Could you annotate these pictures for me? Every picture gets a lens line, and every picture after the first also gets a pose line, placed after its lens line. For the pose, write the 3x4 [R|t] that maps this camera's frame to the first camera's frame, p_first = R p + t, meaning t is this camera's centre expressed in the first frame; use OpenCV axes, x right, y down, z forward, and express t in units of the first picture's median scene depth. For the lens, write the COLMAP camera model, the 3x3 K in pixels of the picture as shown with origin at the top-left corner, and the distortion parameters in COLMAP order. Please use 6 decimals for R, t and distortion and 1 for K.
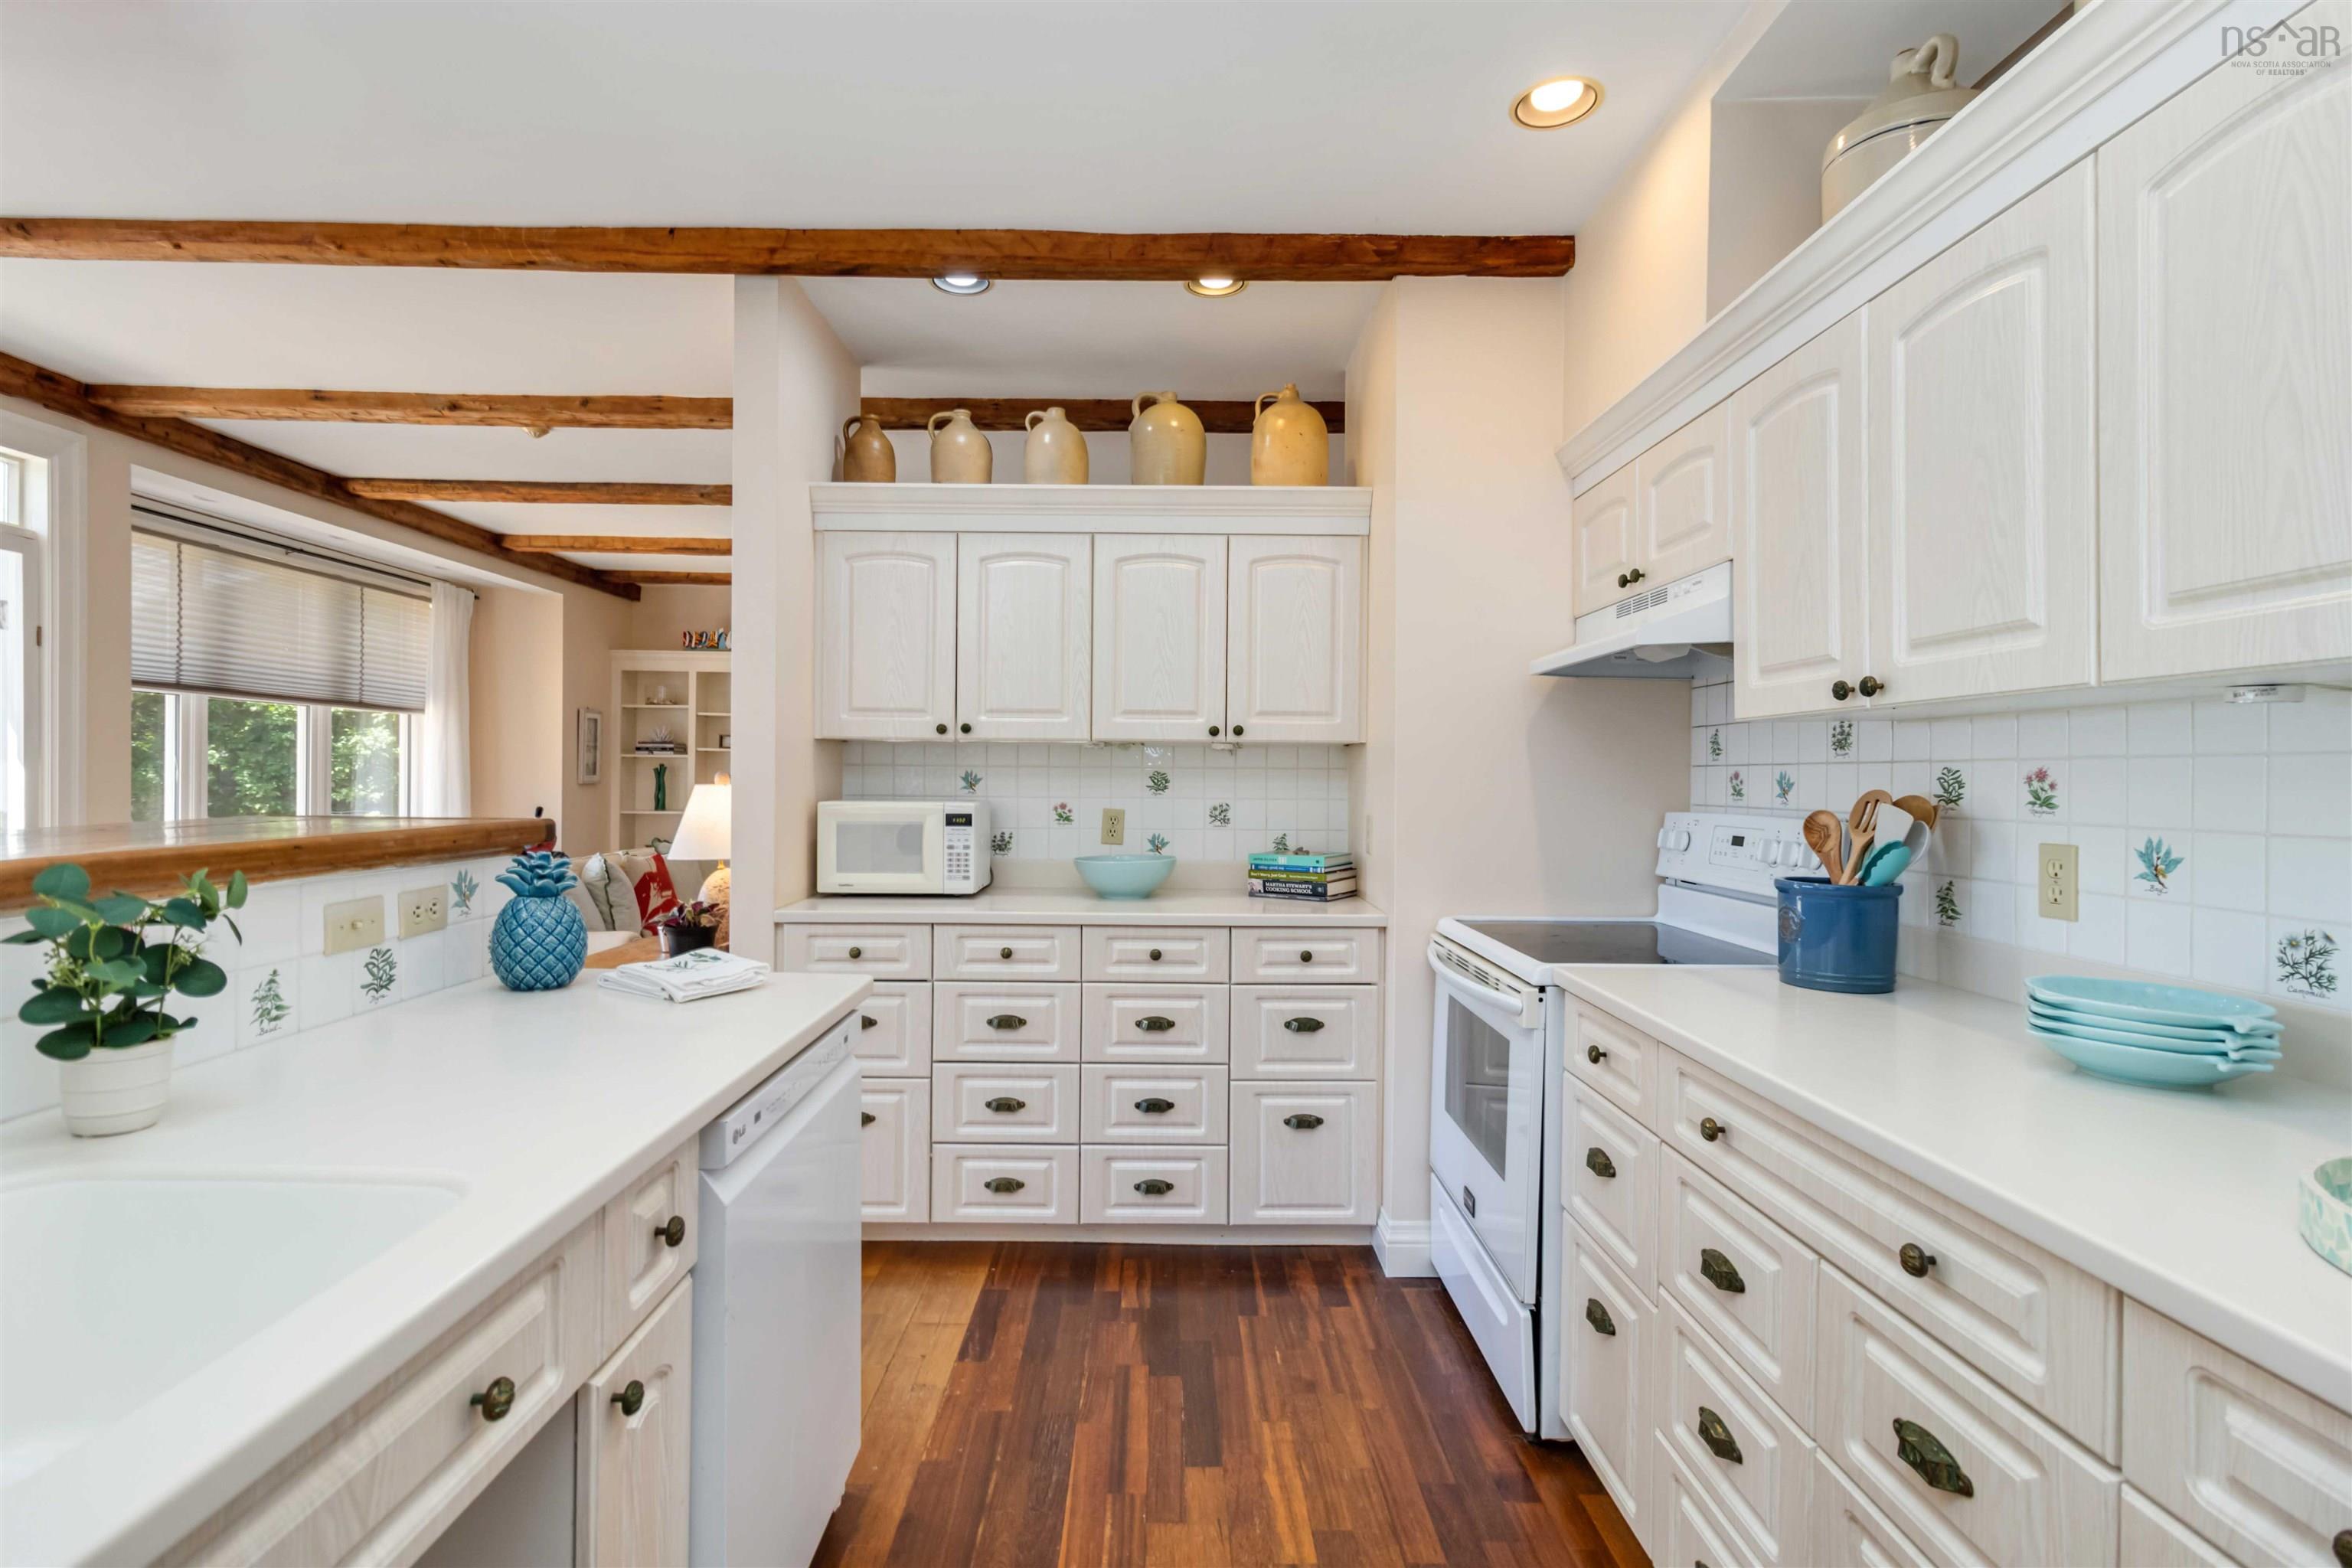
lens RADIAL K [[1101.1, 0, 1166.5], [0, 1101.1, 788.0], [0, 0, 1]] dist [0.003226, 0.000354]
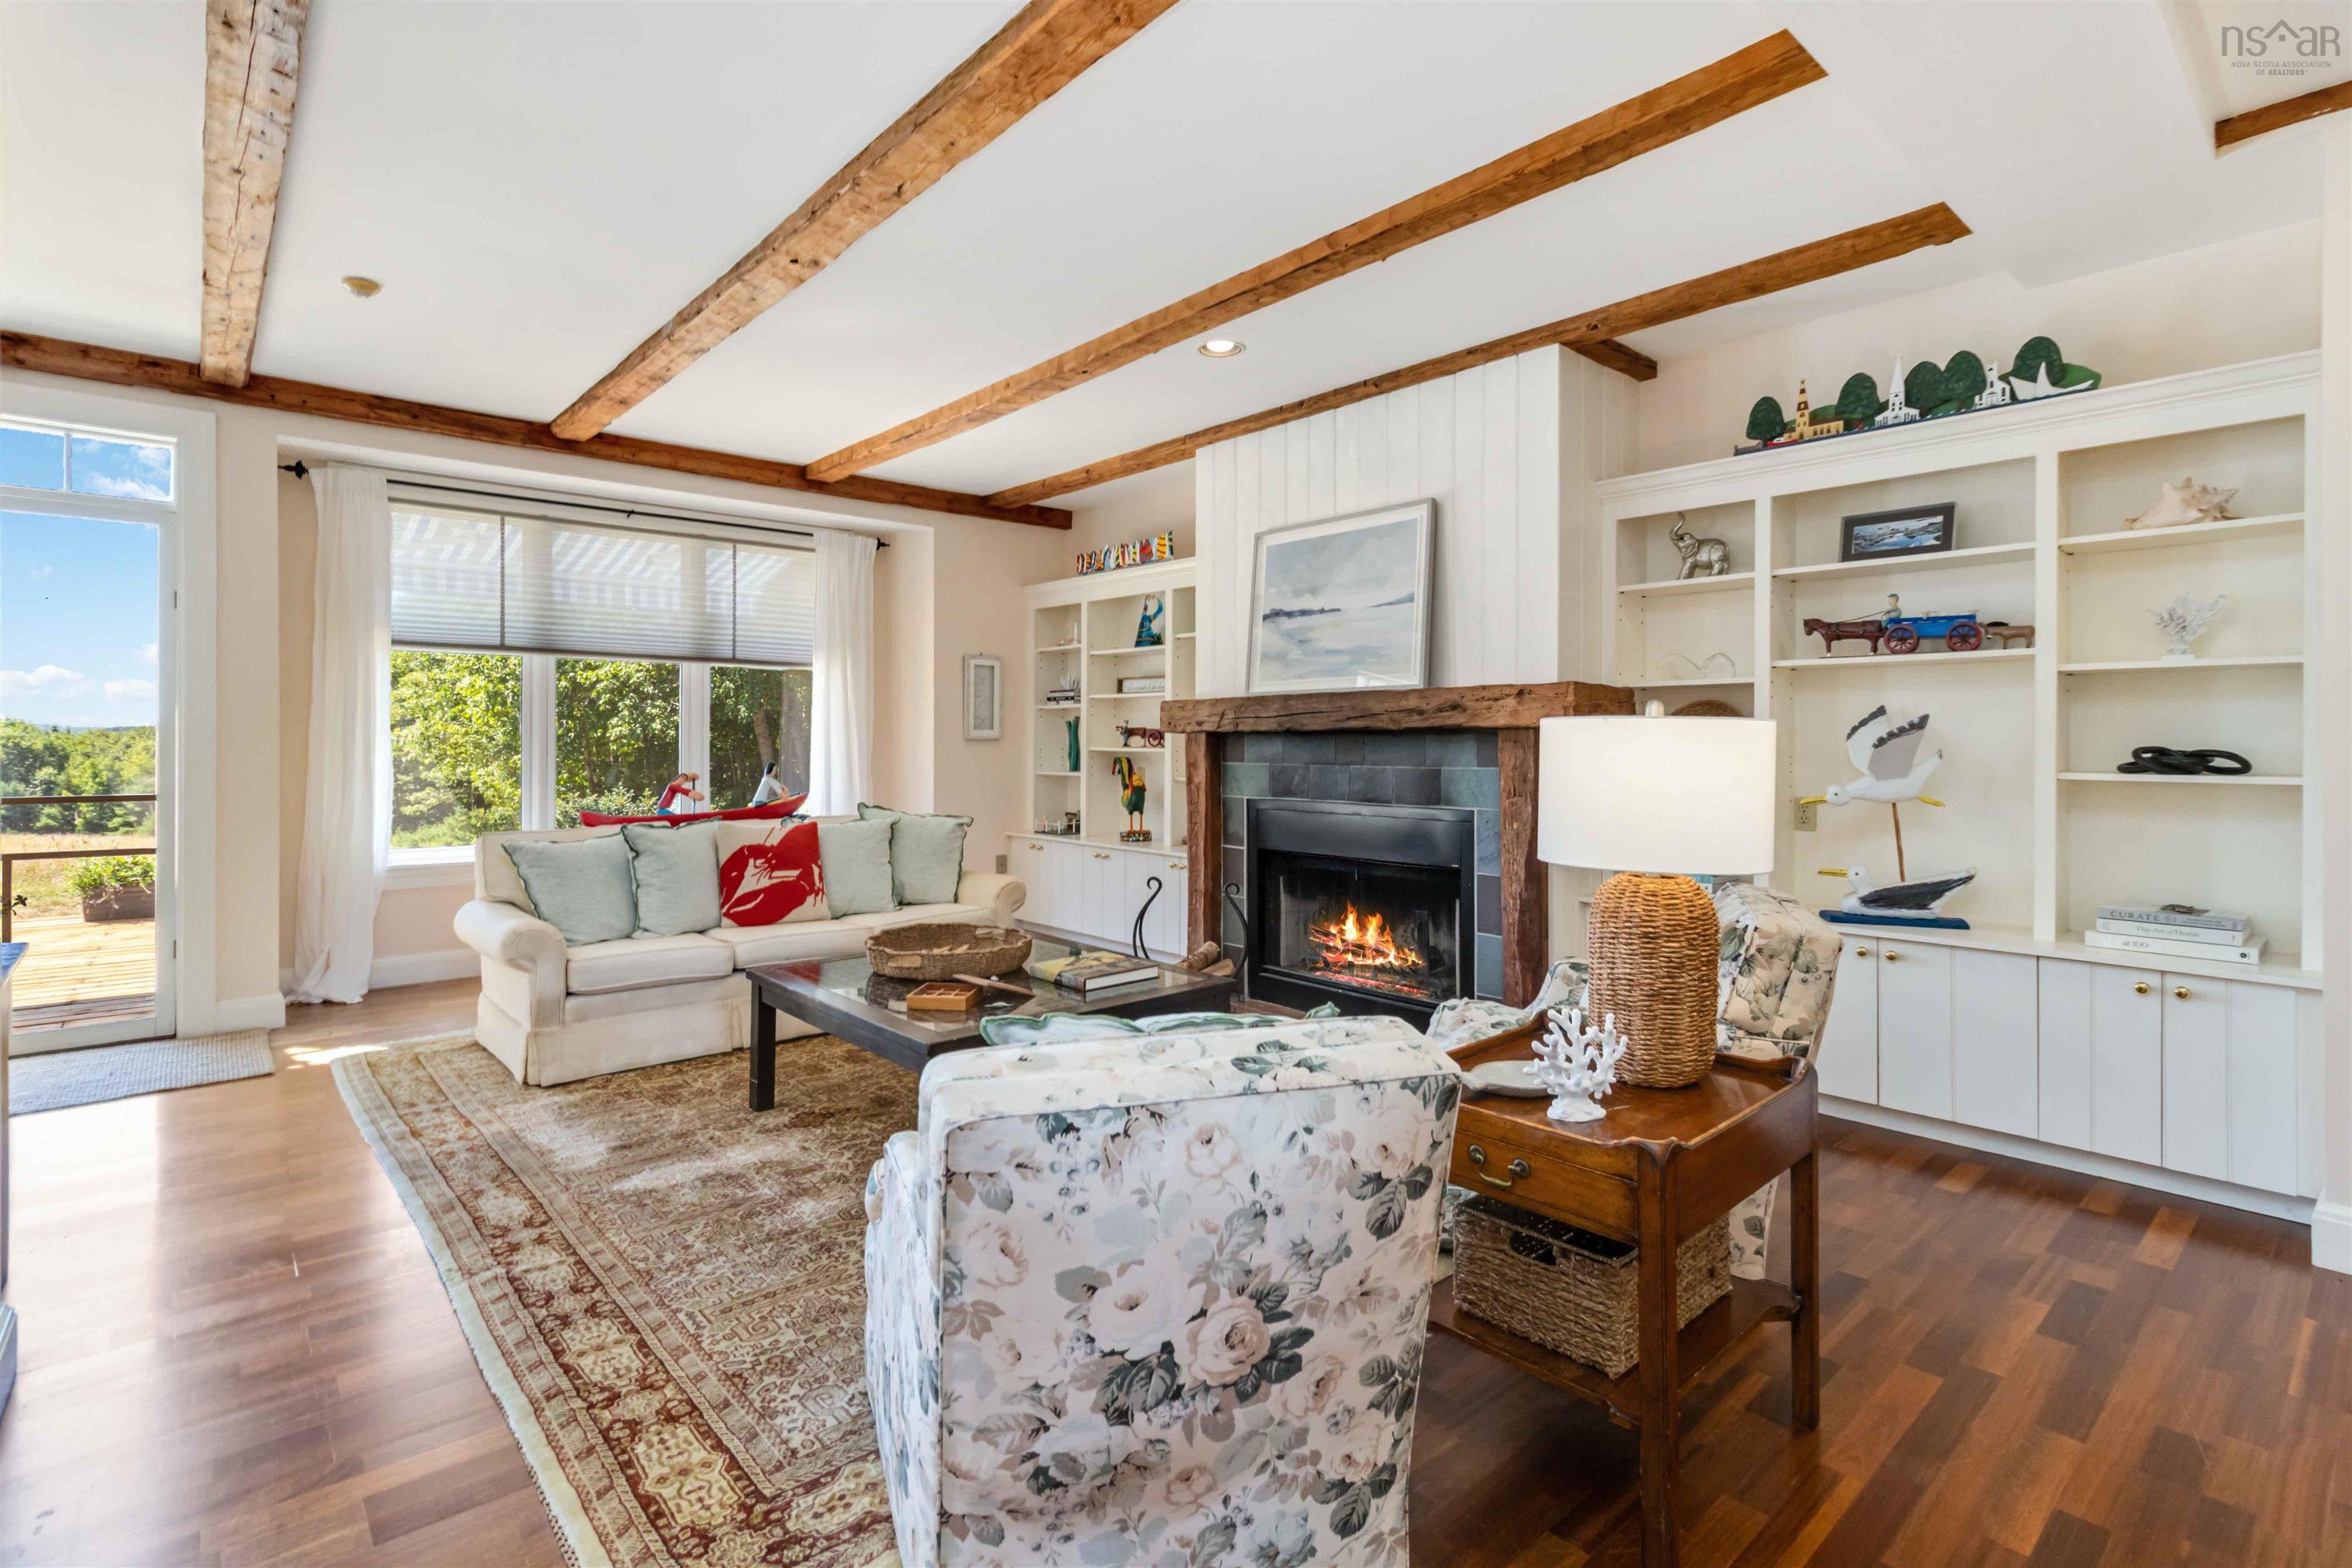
lens RADIAL K [[1108.6, 0, 1176.0], [0, 1108.6, 784.0], [0, 0, 1]] dist [-0.014878, 0.000267]
pose [[0.660082, 0.018376, -0.750969, 0.492855], [-0.000544, 0.999712, 0.023984, 0.019885], [0.751193, -0.015422, 0.659902, 1.068761]]
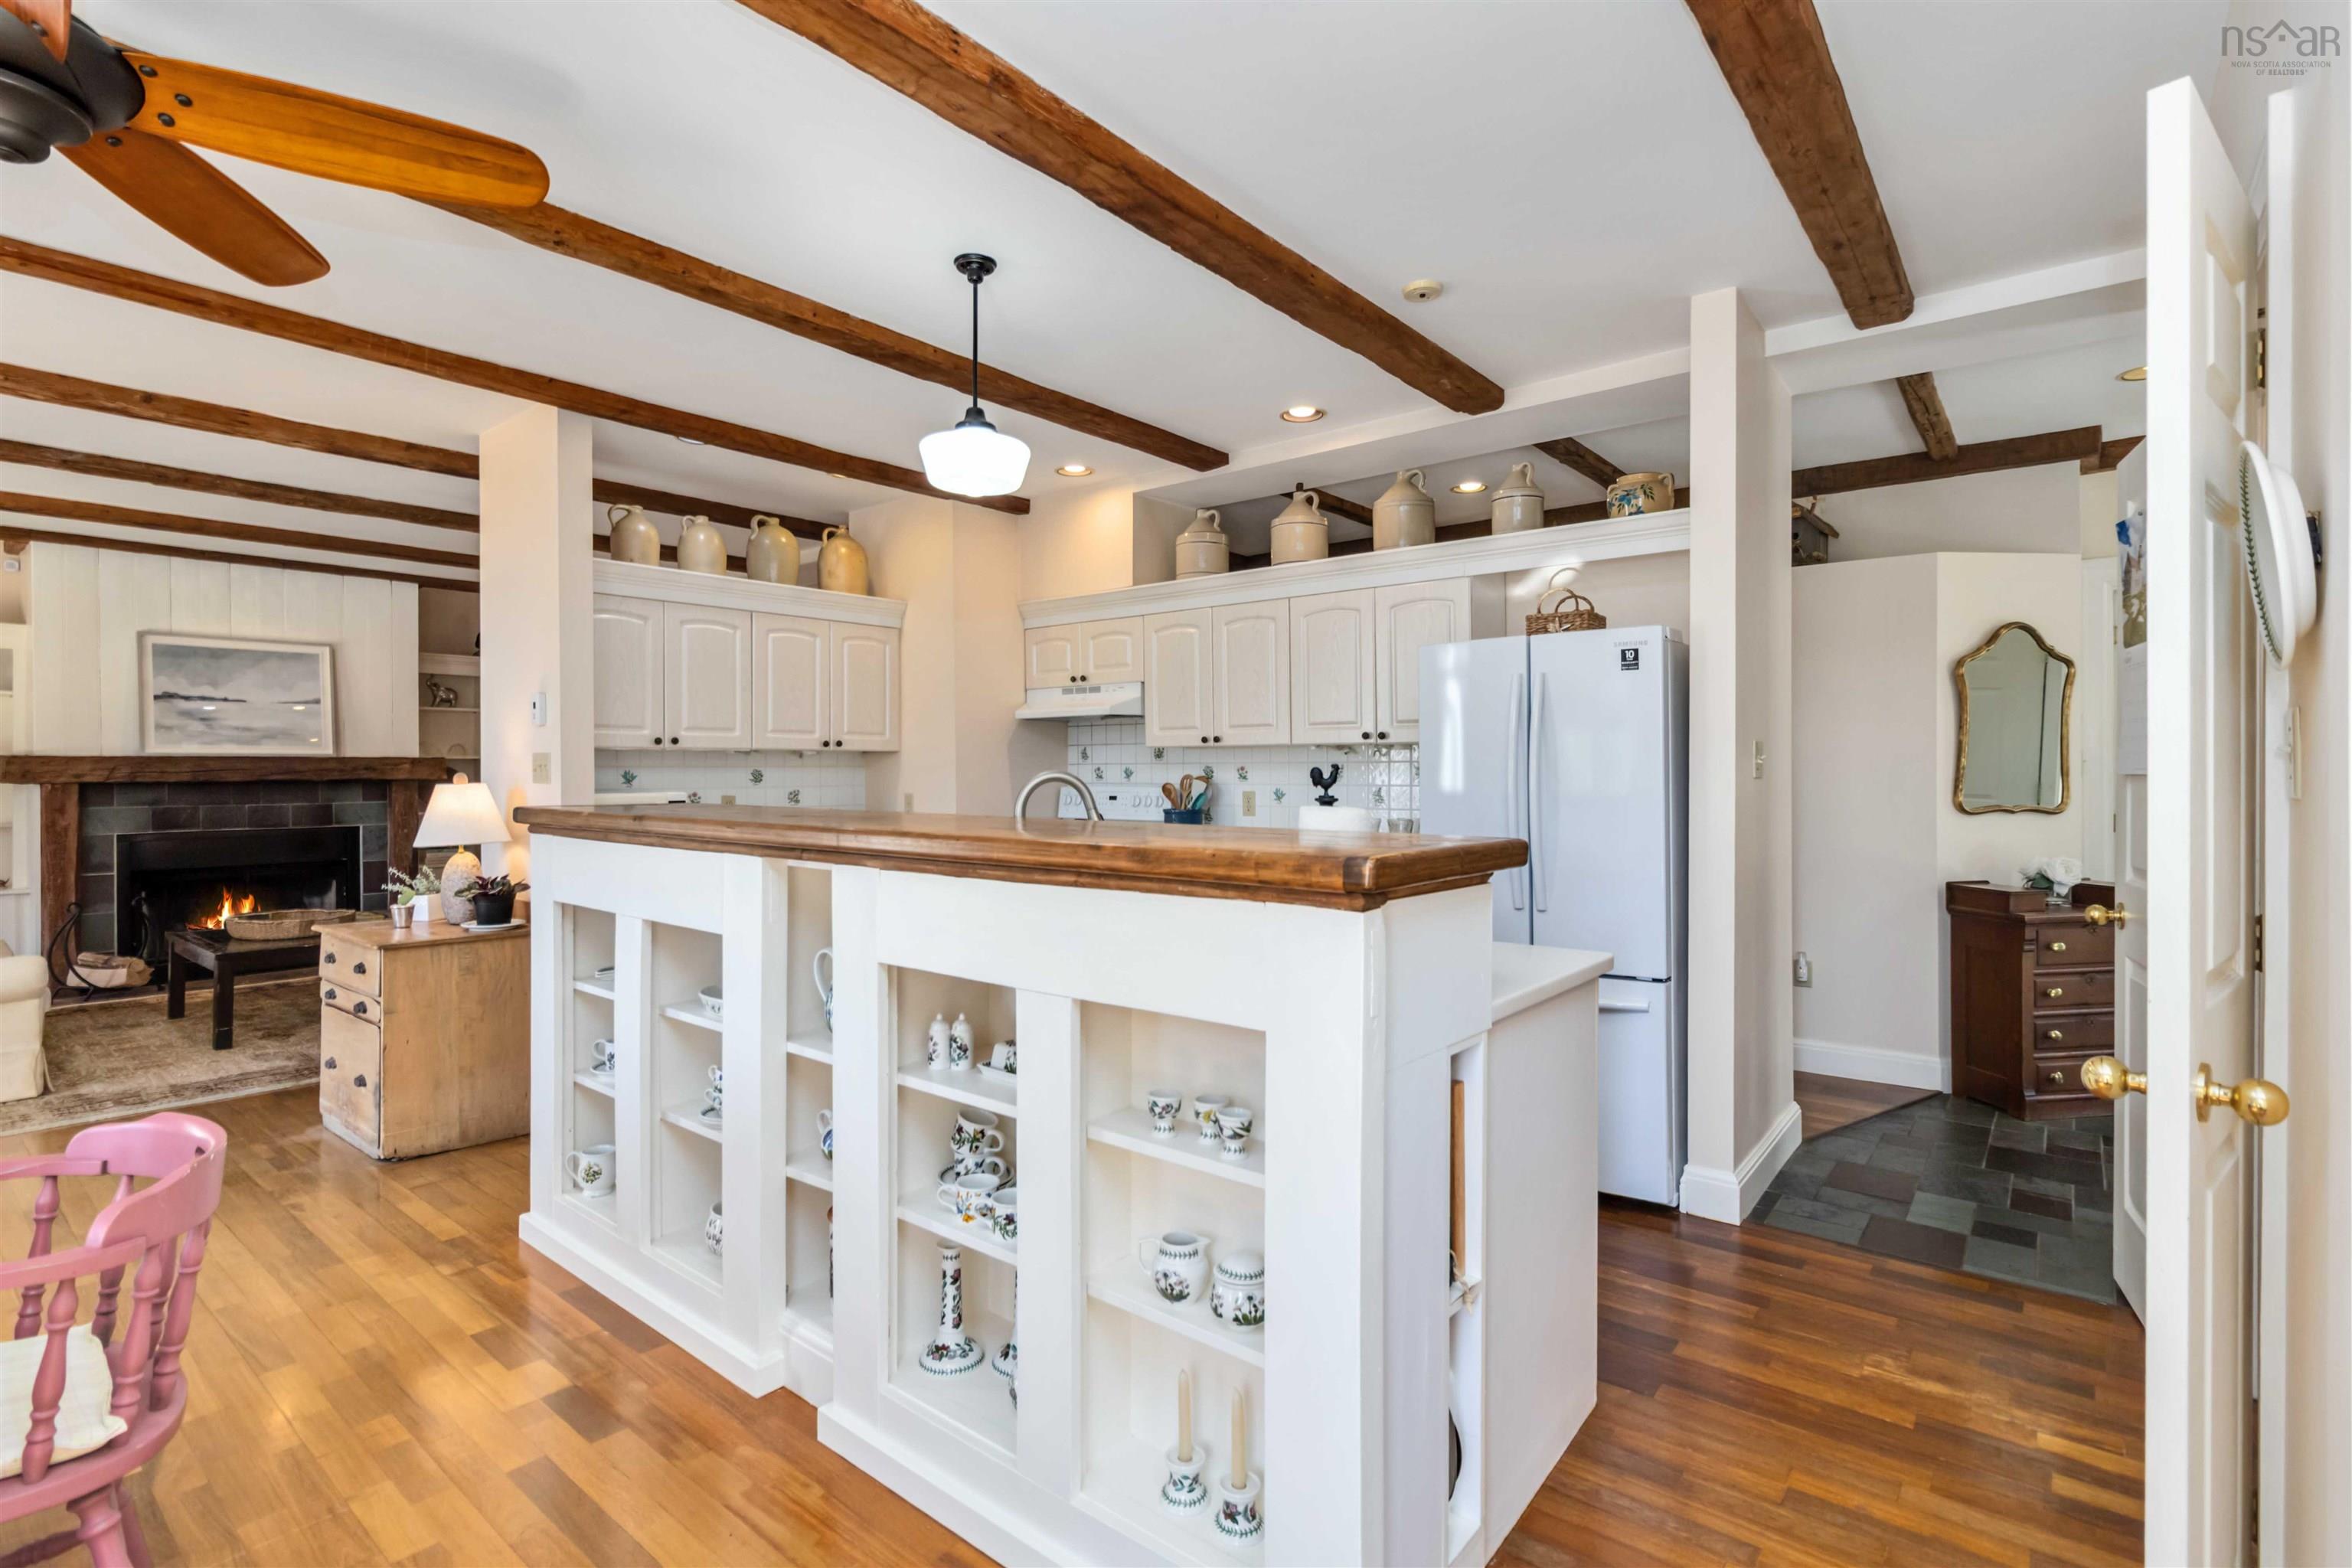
lens RADIAL K [[1100.8, 0, 1165.8], [0, 1100.8, 774.3], [0, 0, 1]] dist [0.000550, 0.000168]
pose [[0.636083, -0.014498, 0.771485, -0.759614], [0.016002, 0.999856, 0.005596, -0.007281], [-0.771455, 0.008786, 0.636223, -0.339699]]
